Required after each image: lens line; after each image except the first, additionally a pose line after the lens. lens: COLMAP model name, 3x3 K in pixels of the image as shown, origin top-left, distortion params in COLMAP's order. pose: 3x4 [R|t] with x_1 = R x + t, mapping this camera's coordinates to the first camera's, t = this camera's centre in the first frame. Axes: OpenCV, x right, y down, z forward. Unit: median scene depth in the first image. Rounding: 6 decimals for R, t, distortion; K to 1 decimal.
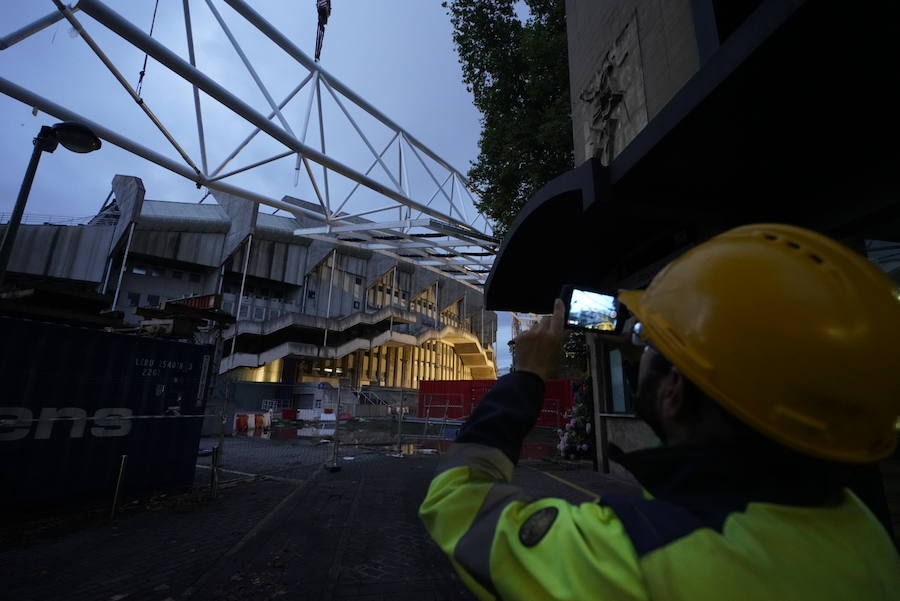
lens RADIAL K [[402.9, 0, 450.4], [0, 402.9, 299.6], [0, 0, 1]] dist [-0.006248, 0.004041]
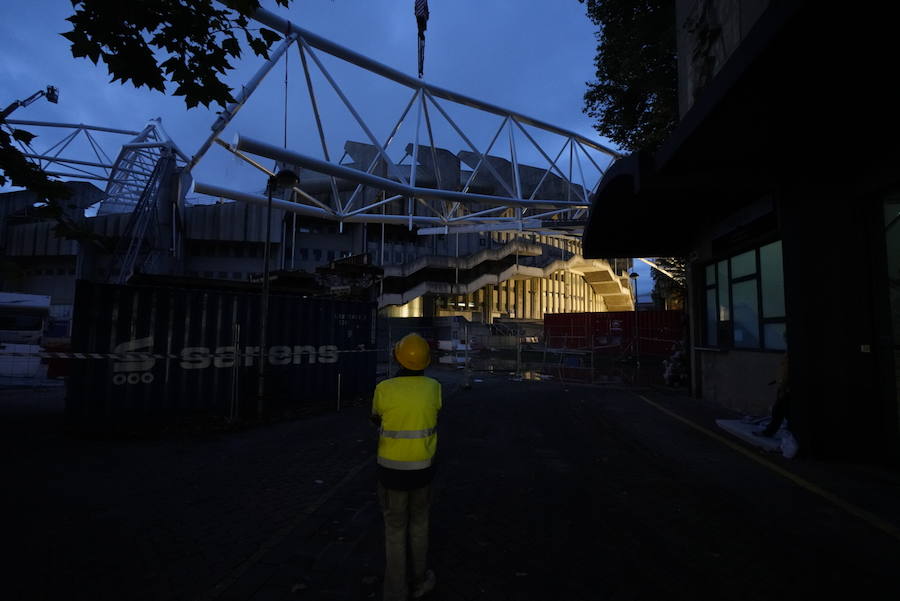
lens RADIAL K [[402.9, 0, 446.5], [0, 402.9, 306.2], [0, 0, 1]] dist [-0.006248, 0.004041]
pose [[0.945044, -0.033154, -0.325257, 0.015383], [0.093041, 0.980983, 0.170340, -0.012884], [0.313424, -0.191241, 0.930157, -0.035431]]
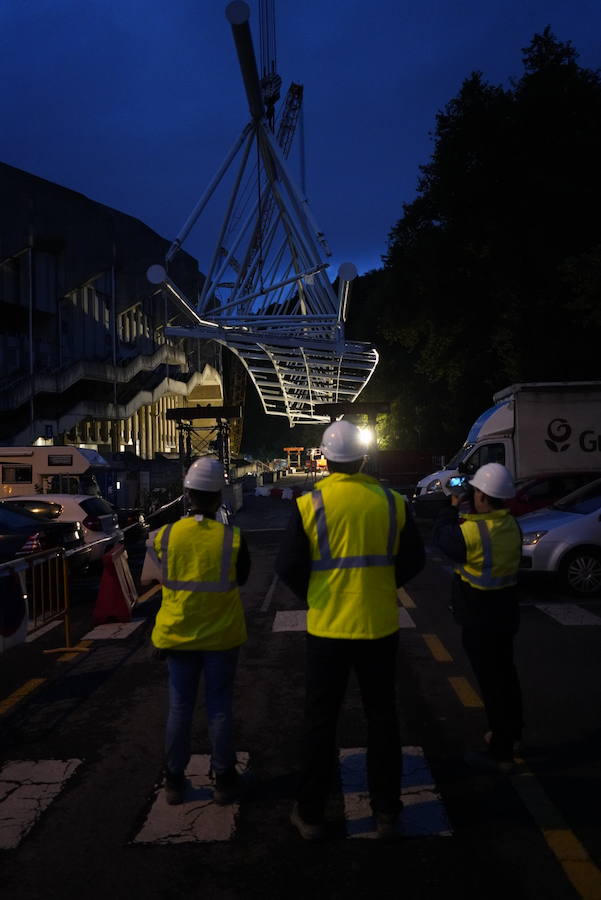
lens RADIAL K [[688.5, 0, 302.3], [0, 688.5, 446.0], [0, 0, 1]] dist [-0.033437, 0.003660]
pose [[0.901228, -0.041211, 0.431382, -0.580905], [-0.060103, 0.973960, 0.218610, -0.111449], [-0.429158, -0.222945, 0.875282, -0.282595]]
